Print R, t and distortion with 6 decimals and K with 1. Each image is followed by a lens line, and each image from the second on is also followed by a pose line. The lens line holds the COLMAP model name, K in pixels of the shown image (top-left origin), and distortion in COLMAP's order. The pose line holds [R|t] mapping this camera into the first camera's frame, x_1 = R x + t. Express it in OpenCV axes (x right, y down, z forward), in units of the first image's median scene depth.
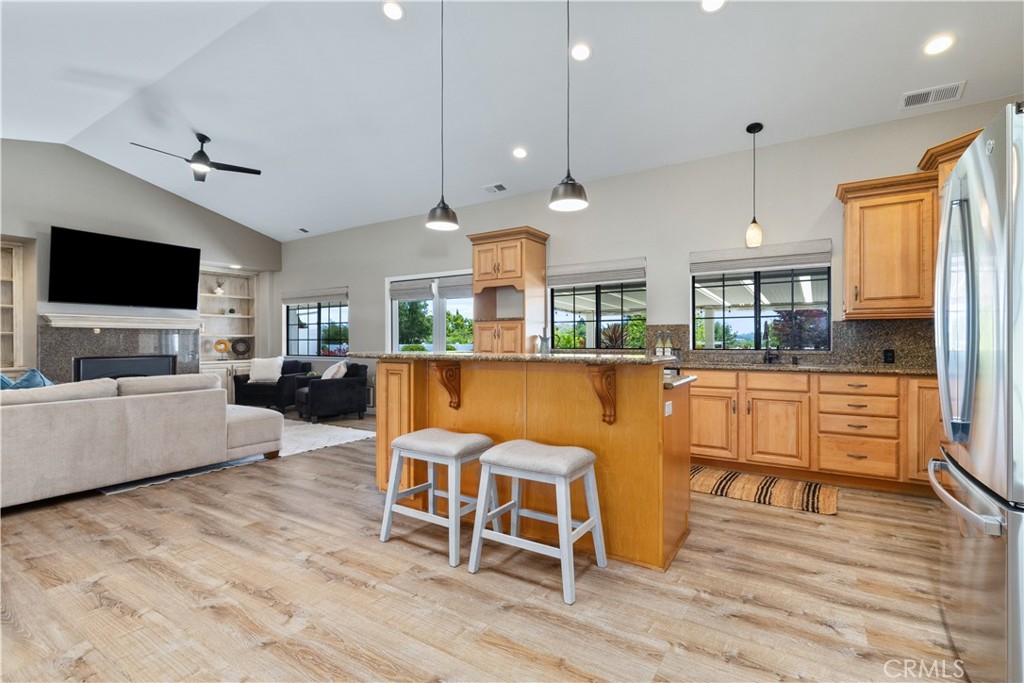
lens RADIAL K [[456.2, 0, 515.2], [0, 456.2, 344.0], [0, 0, 1]] dist [0.001276, -0.000173]
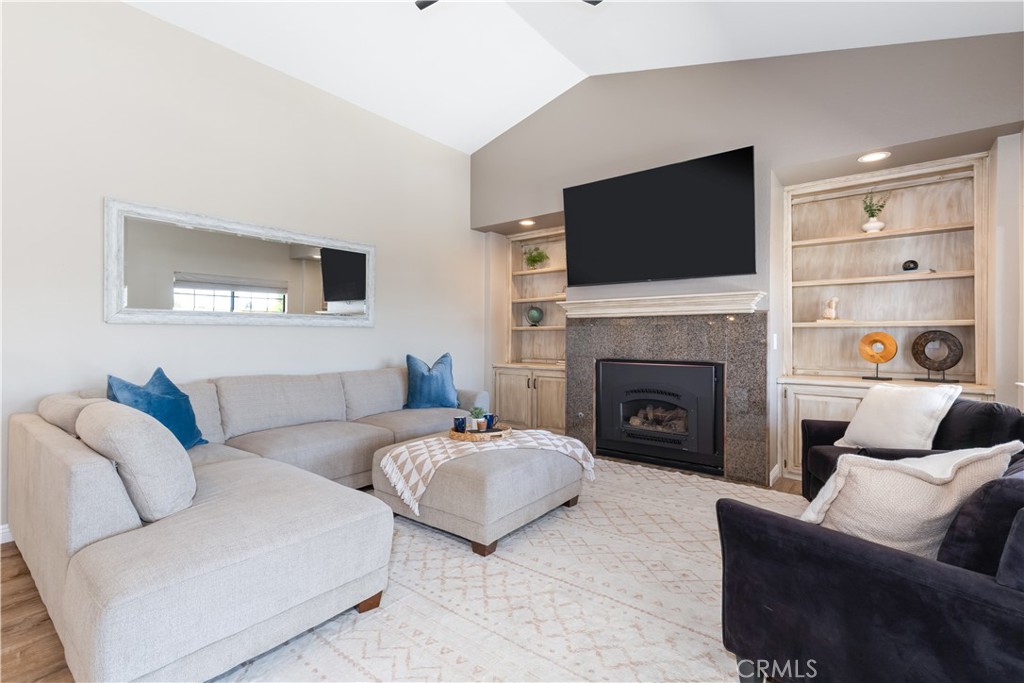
lens RADIAL K [[456.2, 0, 508.8], [0, 456.2, 333.8], [0, 0, 1]] dist [0.001276, -0.000173]
pose [[-0.107002, 0.002182, -0.994256, -0.227378], [0.000148, 0.999998, 0.002179, -0.012333], [0.994259, 0.000086, -0.107002, 0.998930]]
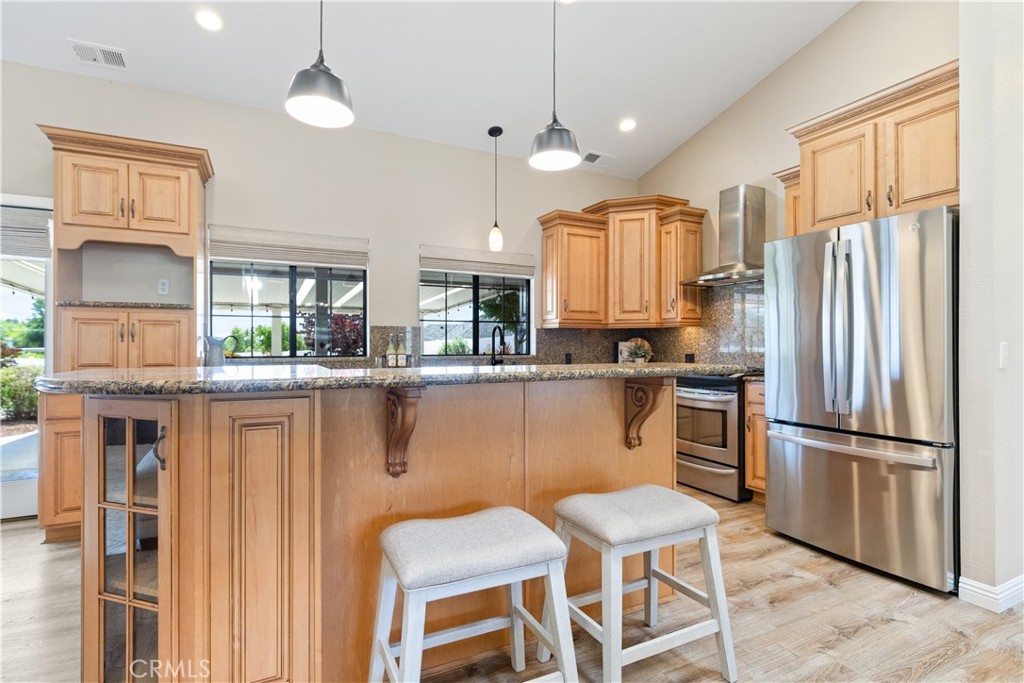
lens RADIAL K [[494.6, 0, 505.1], [0, 494.6, 345.6], [0, 0, 1]] dist [0.010167, -0.005432]
pose [[0.527337, 0.002129, 0.849654, -0.252548], [0.002472, 0.999989, -0.004040, -0.002470], [-0.849653, 0.004231, 0.527326, 0.270931]]
